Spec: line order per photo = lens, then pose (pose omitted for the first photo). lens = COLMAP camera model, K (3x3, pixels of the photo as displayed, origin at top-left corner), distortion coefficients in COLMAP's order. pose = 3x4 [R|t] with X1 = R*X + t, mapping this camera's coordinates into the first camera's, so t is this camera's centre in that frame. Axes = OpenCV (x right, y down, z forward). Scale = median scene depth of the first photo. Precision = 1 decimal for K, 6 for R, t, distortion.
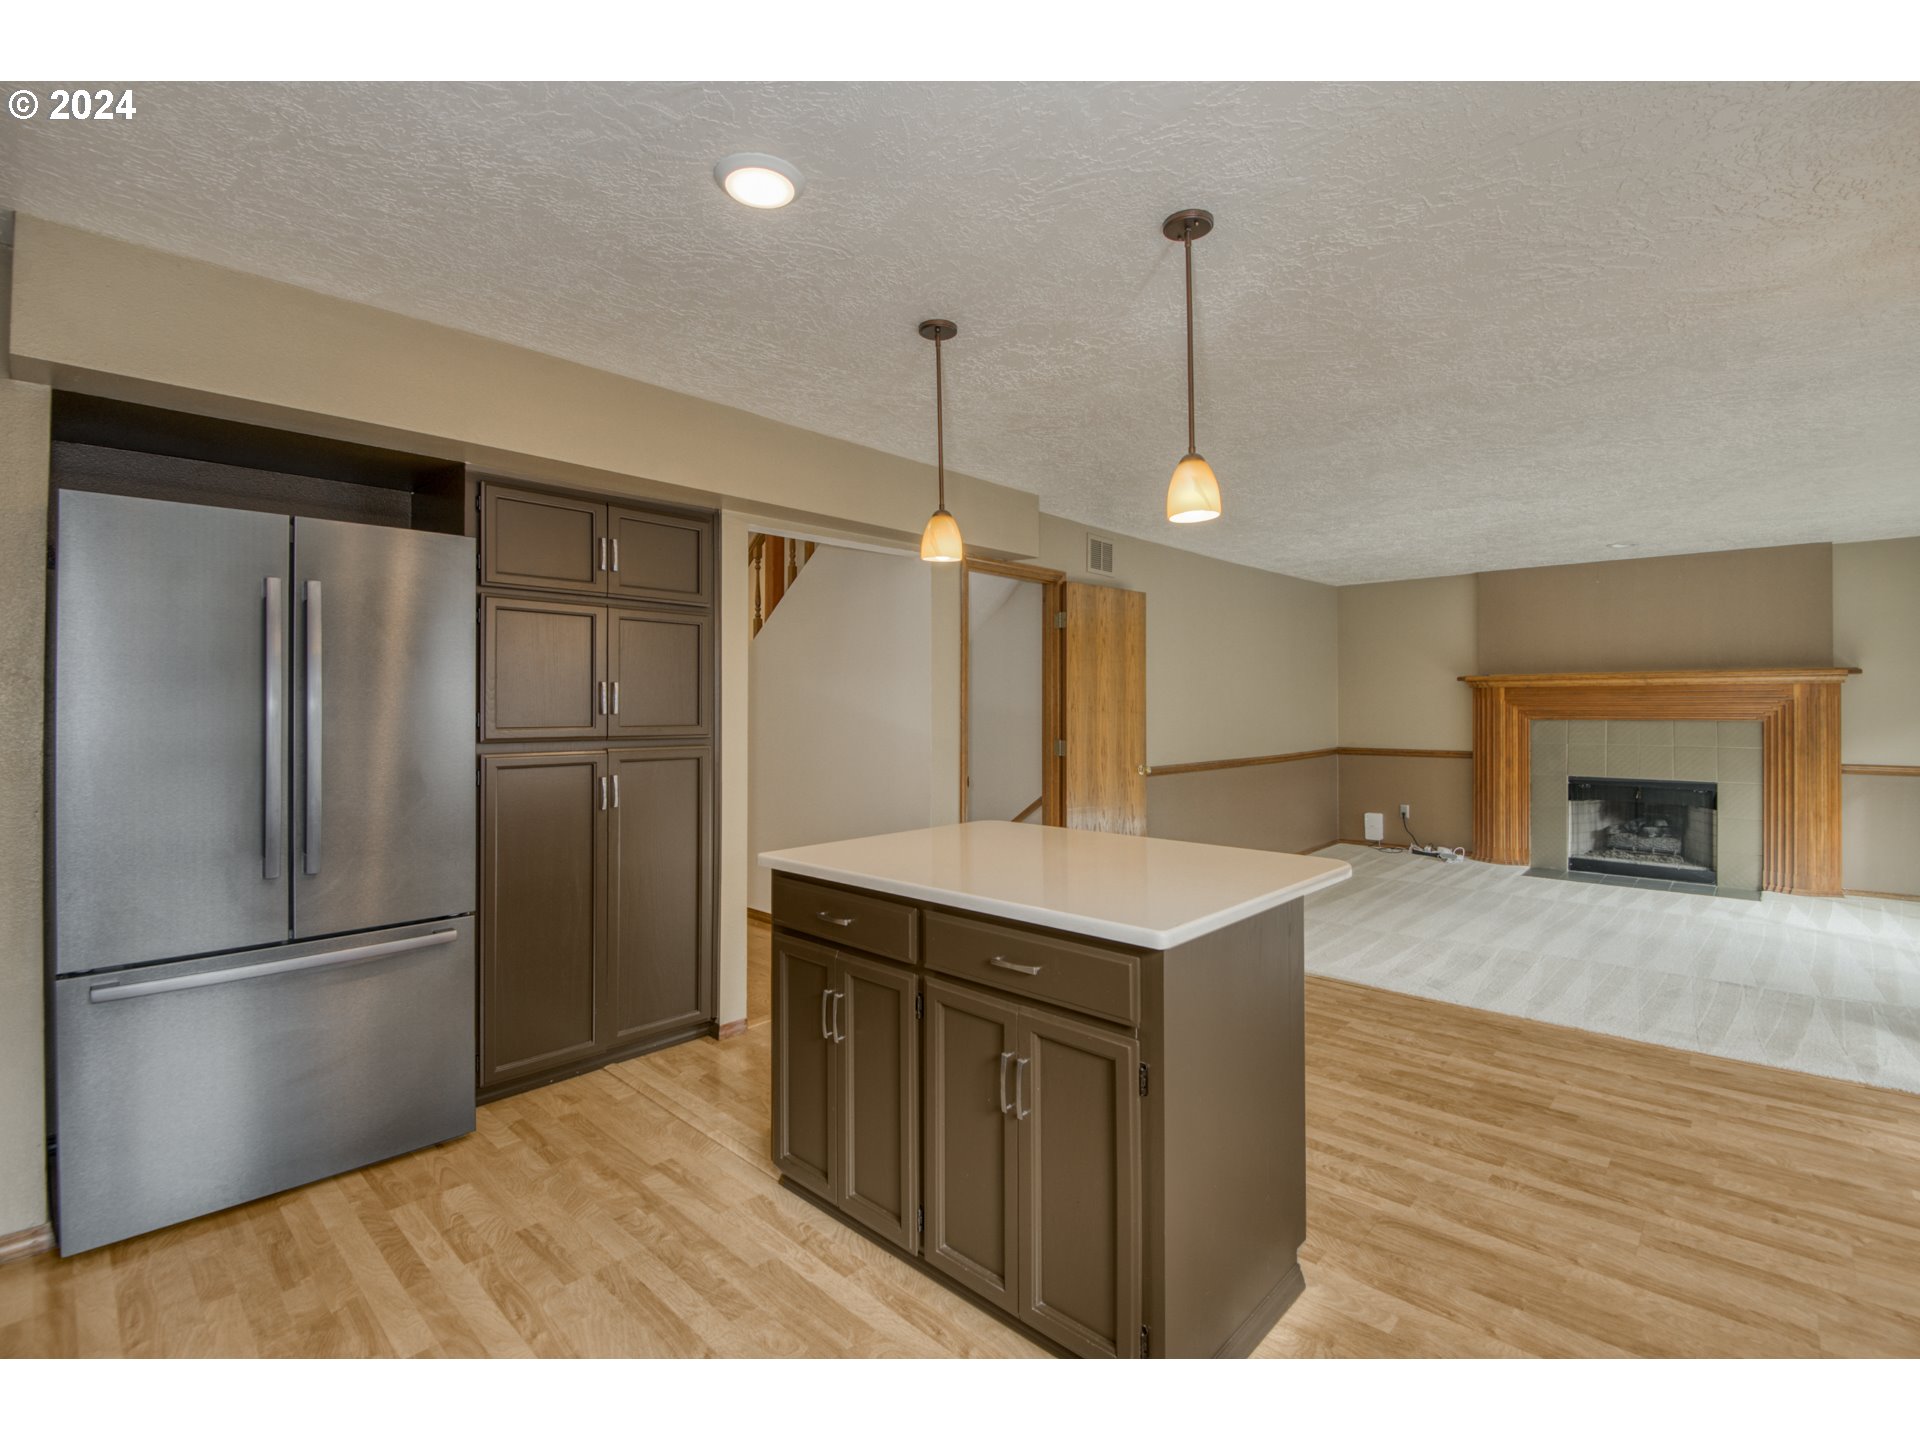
lens RADIAL K [[869.2, 0, 966.0], [0, 869.2, 705.5], [0, 0, 1]] dist [0.004704, -0.011408]
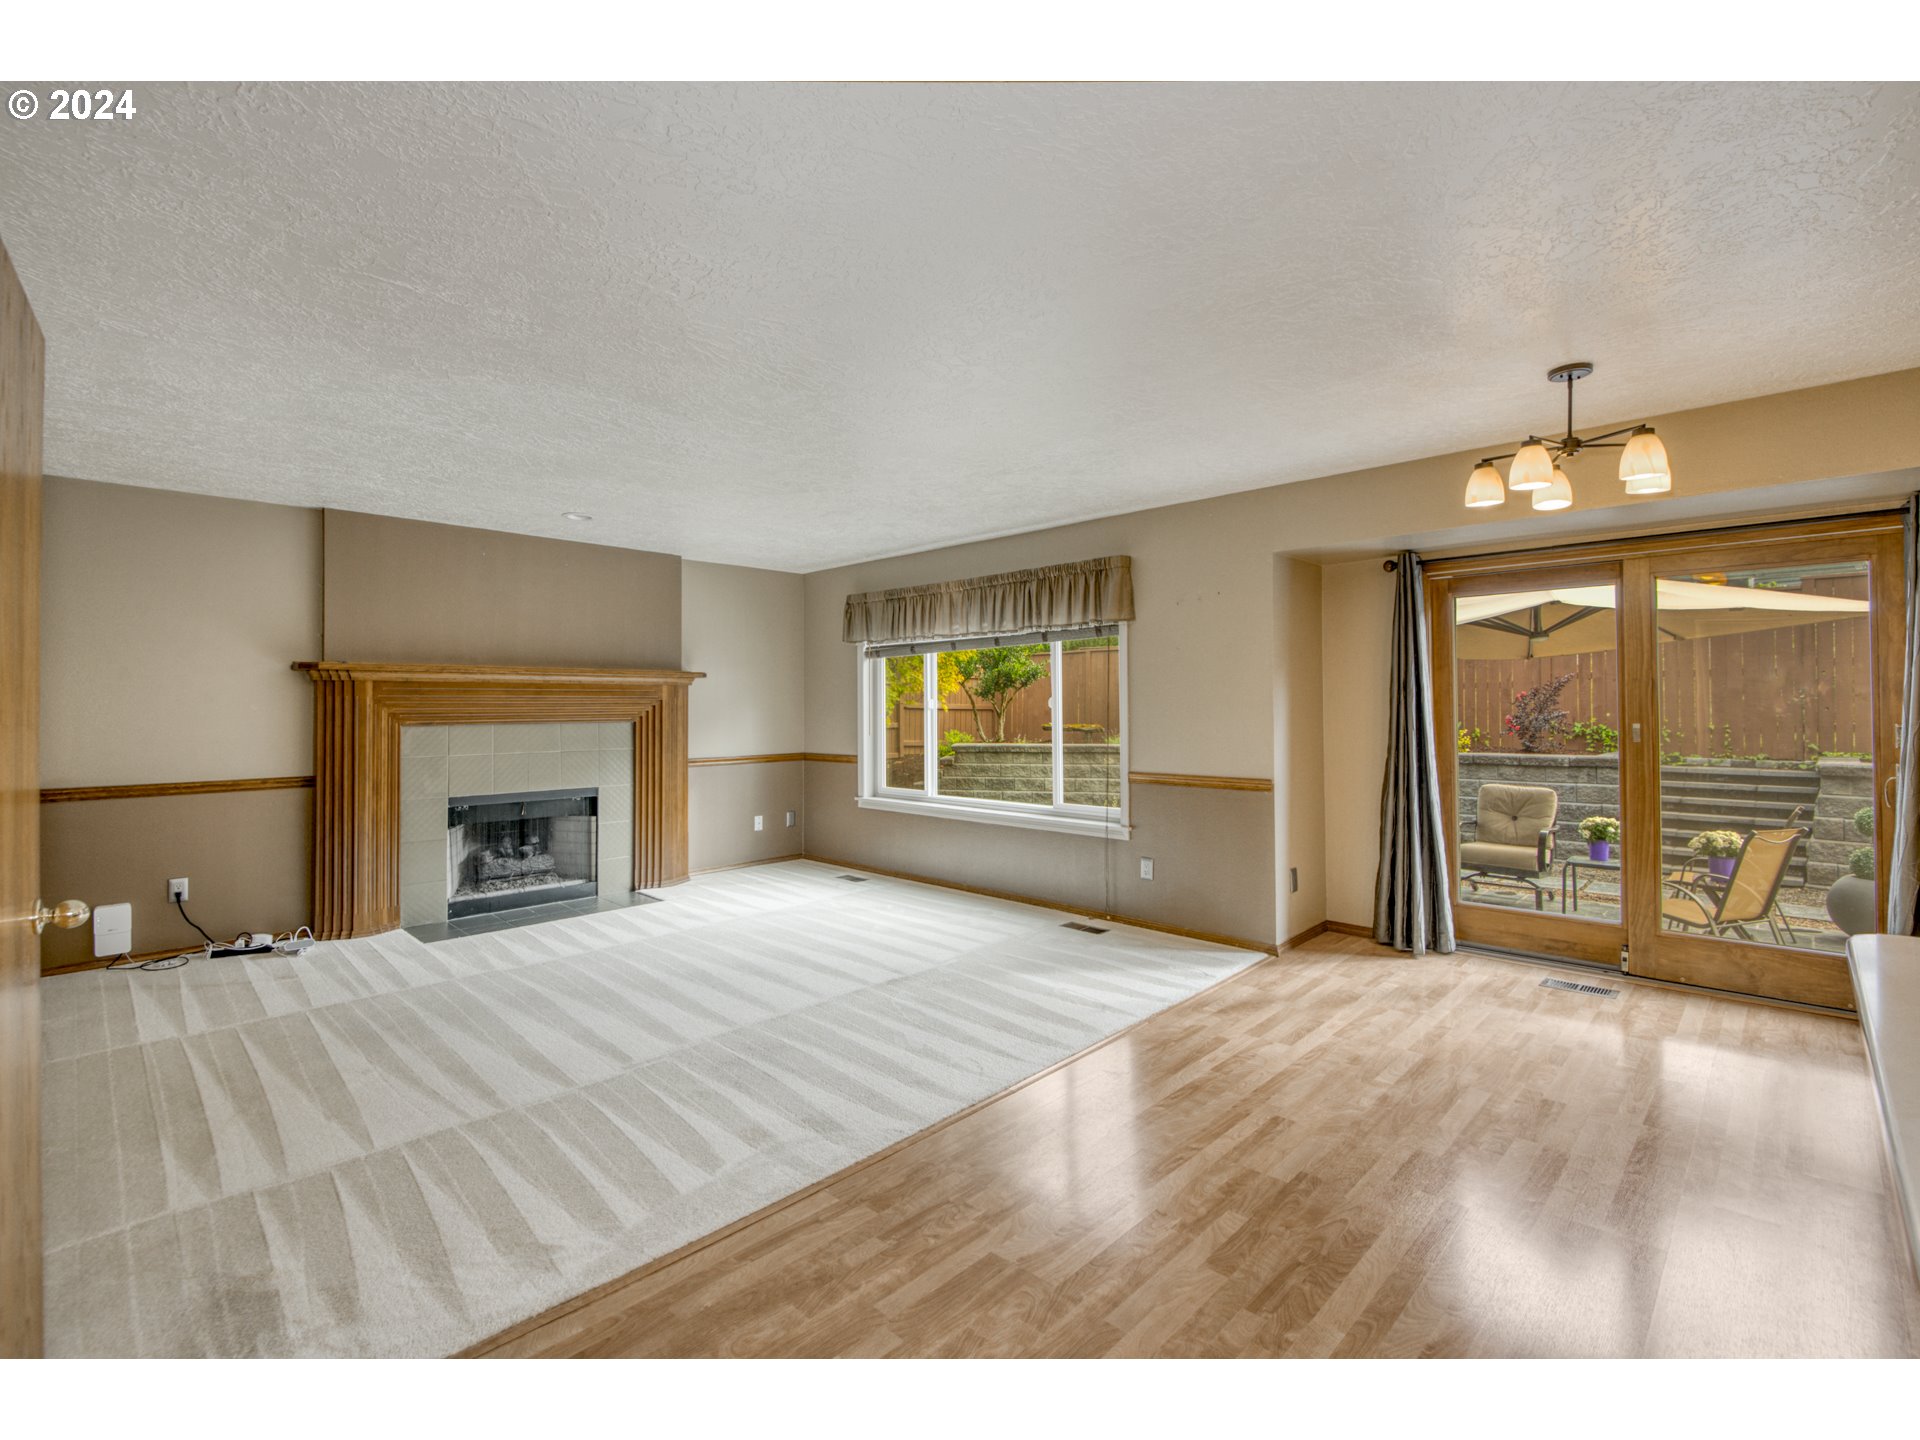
lens RADIAL K [[869.2, 0, 957.0], [0, 869.2, 706.4], [0, 0, 1]] dist [0.004704, -0.011408]
pose [[0.021022, 0.000625, 0.999779, -0.075296], [0.004260, 0.999991, -0.000715, 0.002656], [-0.999770, 0.004275, 0.021019, 0.579676]]
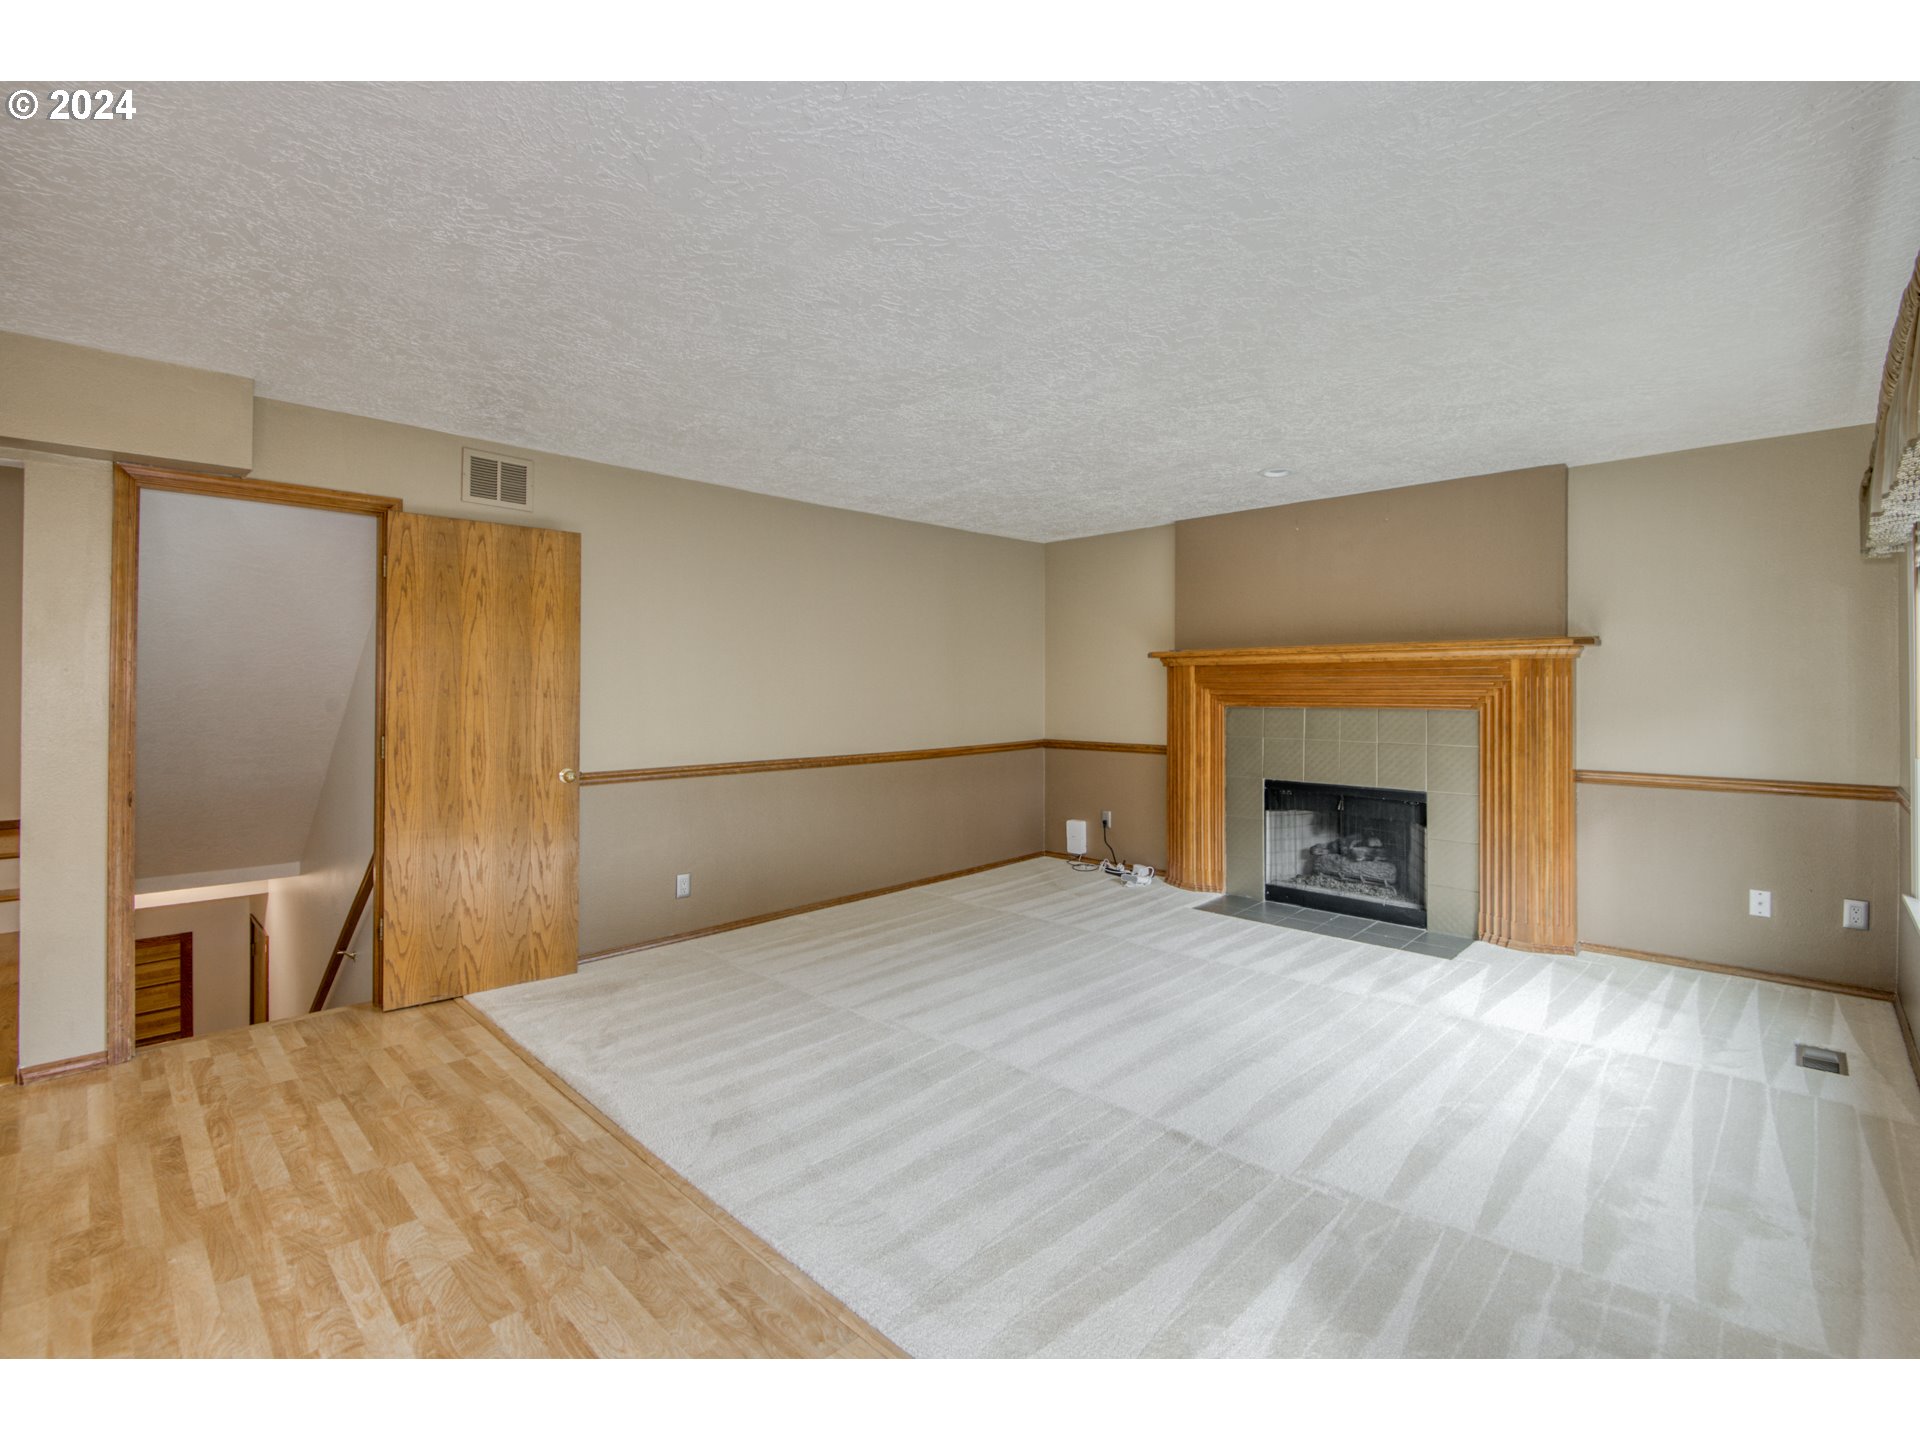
lens RADIAL K [[869.2, 0, 955.2], [0, 869.2, 688.5], [0, 0, 1]] dist [0.004704, -0.011408]
pose [[0.999722, 0.002341, -0.023441, 0.473368], [-0.002280, 0.999994, 0.002607, -0.001213], [0.023447, -0.002553, 0.999722, 0.238496]]
